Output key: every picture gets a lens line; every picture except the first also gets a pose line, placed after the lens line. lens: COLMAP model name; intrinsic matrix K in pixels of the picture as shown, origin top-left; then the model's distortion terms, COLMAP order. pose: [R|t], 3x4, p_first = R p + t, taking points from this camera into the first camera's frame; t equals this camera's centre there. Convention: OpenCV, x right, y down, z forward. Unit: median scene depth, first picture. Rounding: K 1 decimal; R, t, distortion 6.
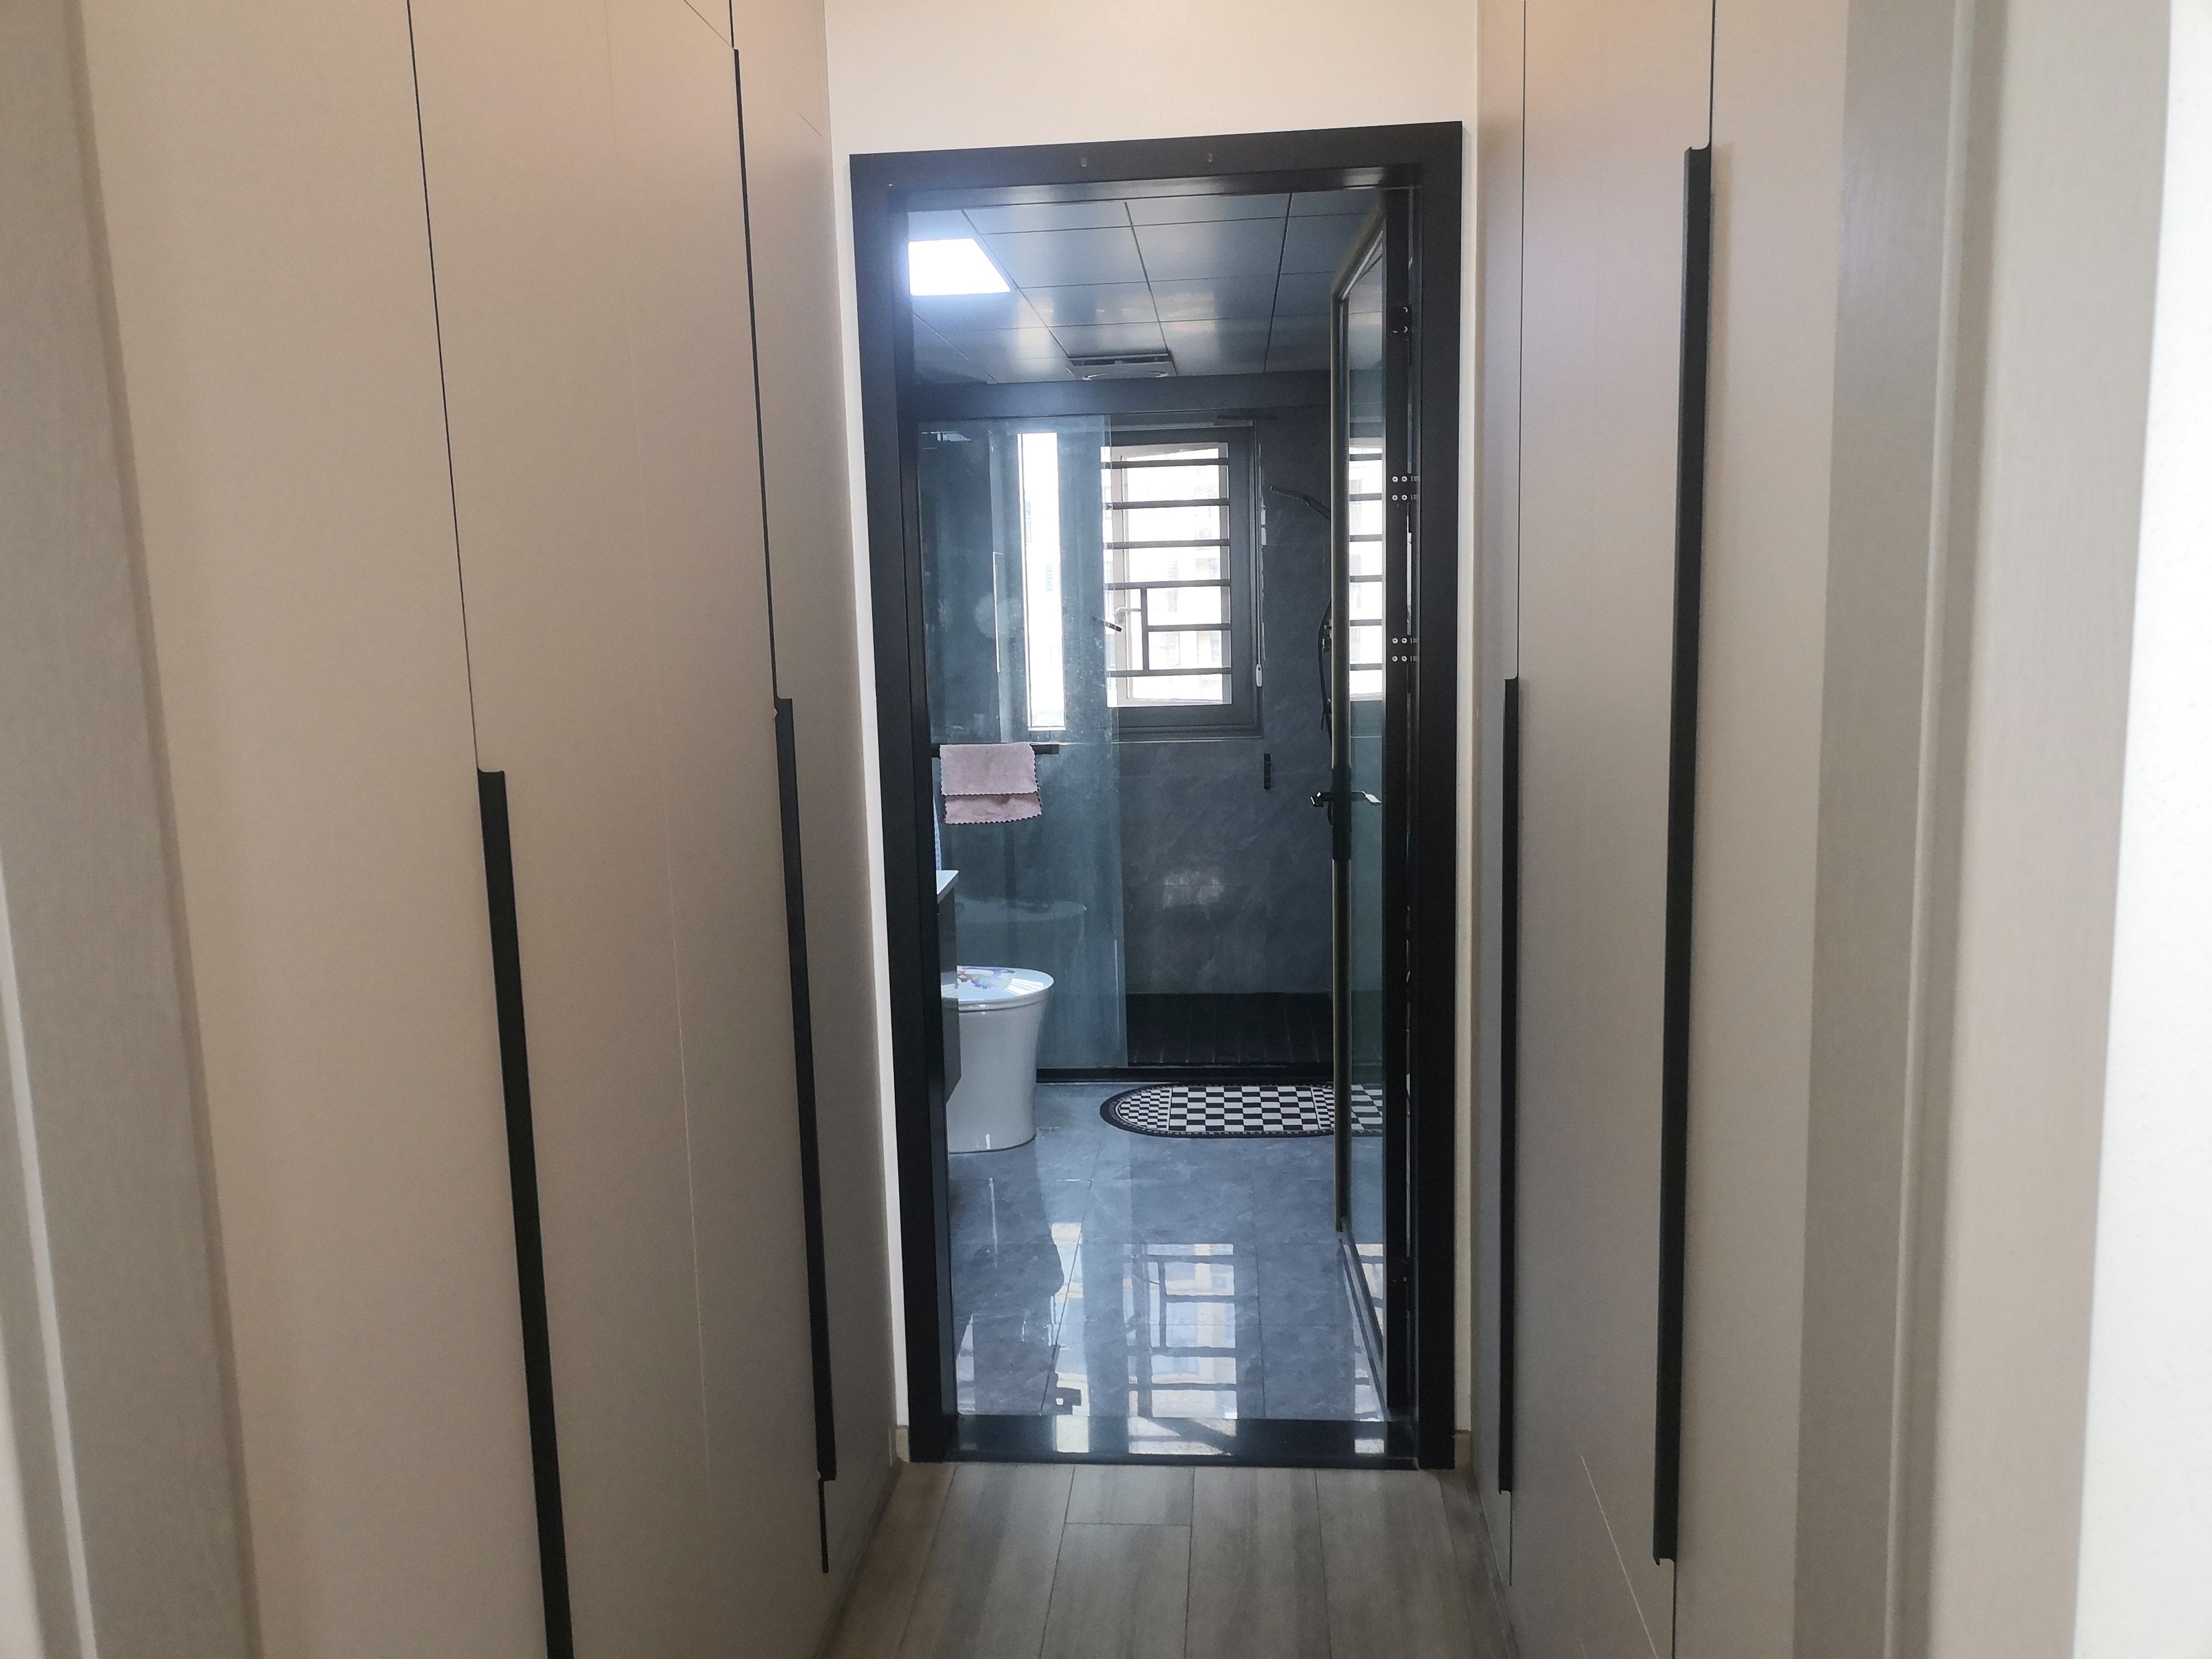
lens RADIAL K [[1674.4, 0, 1098.5], [0, 1674.4, 831.1], [0, 0, 1]] dist [0.003602, 0.000059]
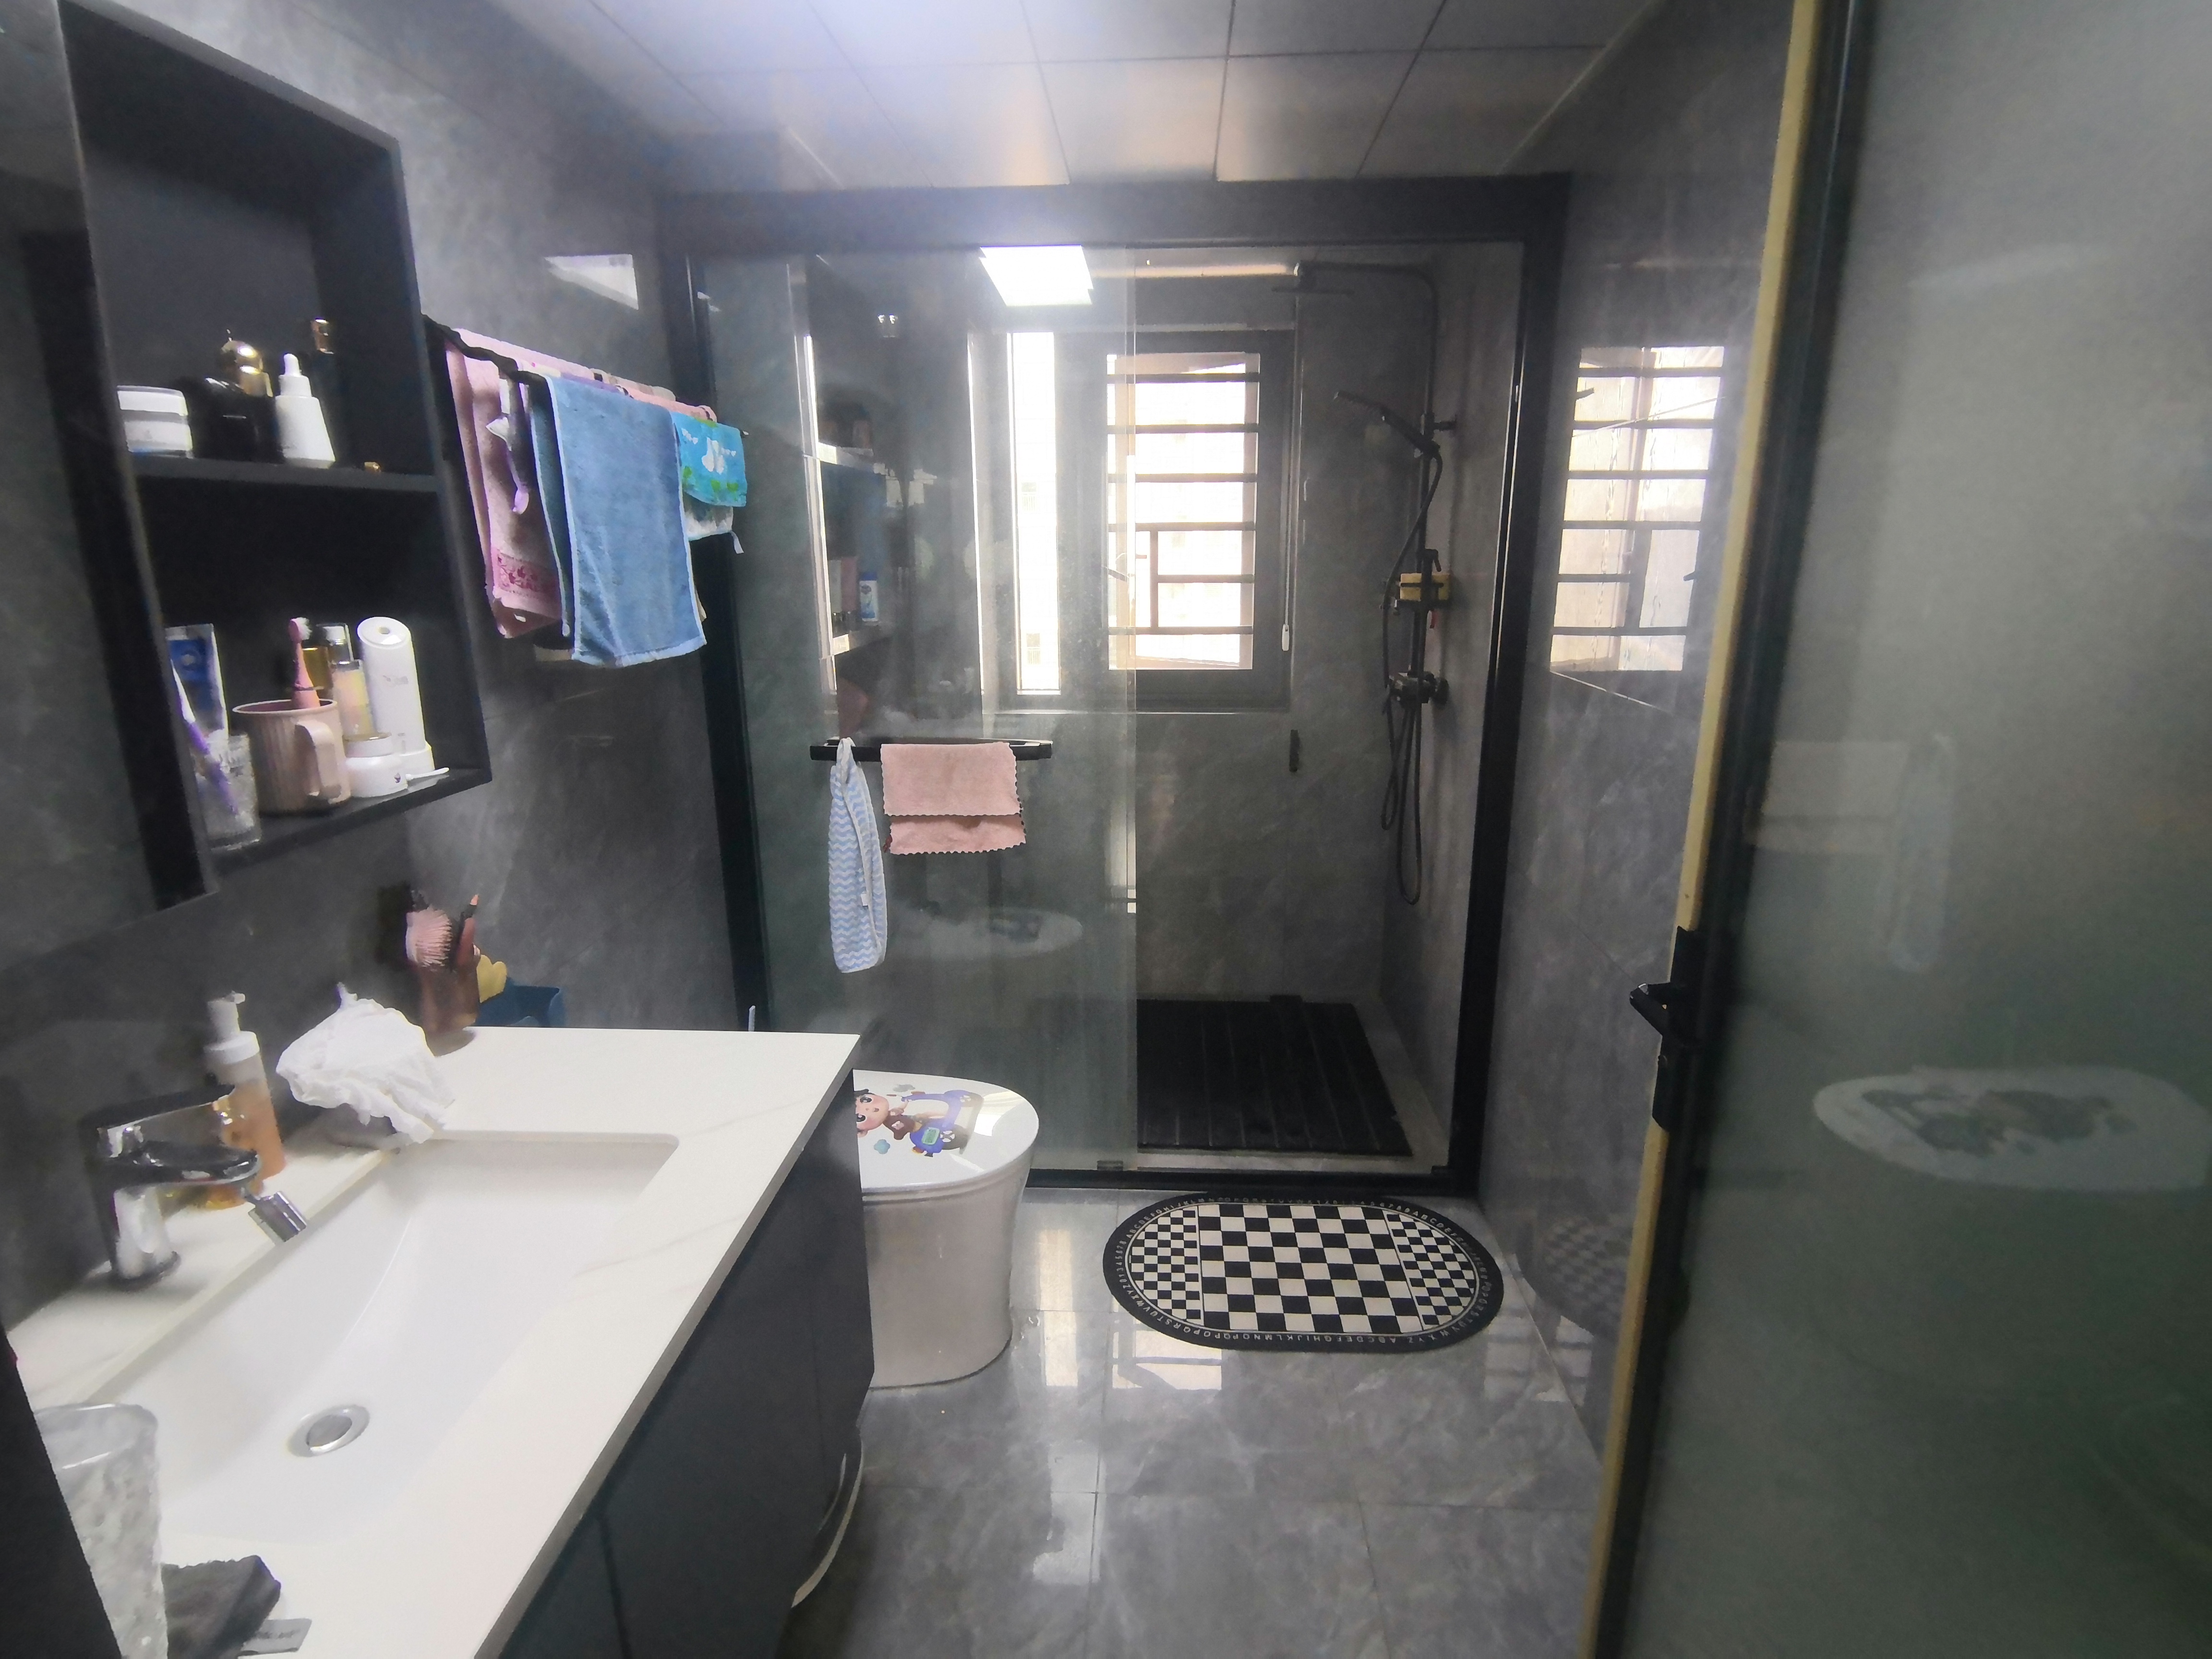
lens RADIAL K [[1087.1, 0, 1126.6], [0, 1087.1, 828.1], [0, 0, 1]] dist [-0.001796, -0.000016]
pose [[0.998878, 0.013417, 0.045408, -0.010043], [-0.018343, 0.993776, 0.109873, -0.055961], [-0.043651, -0.110583, 0.992908, 0.442165]]
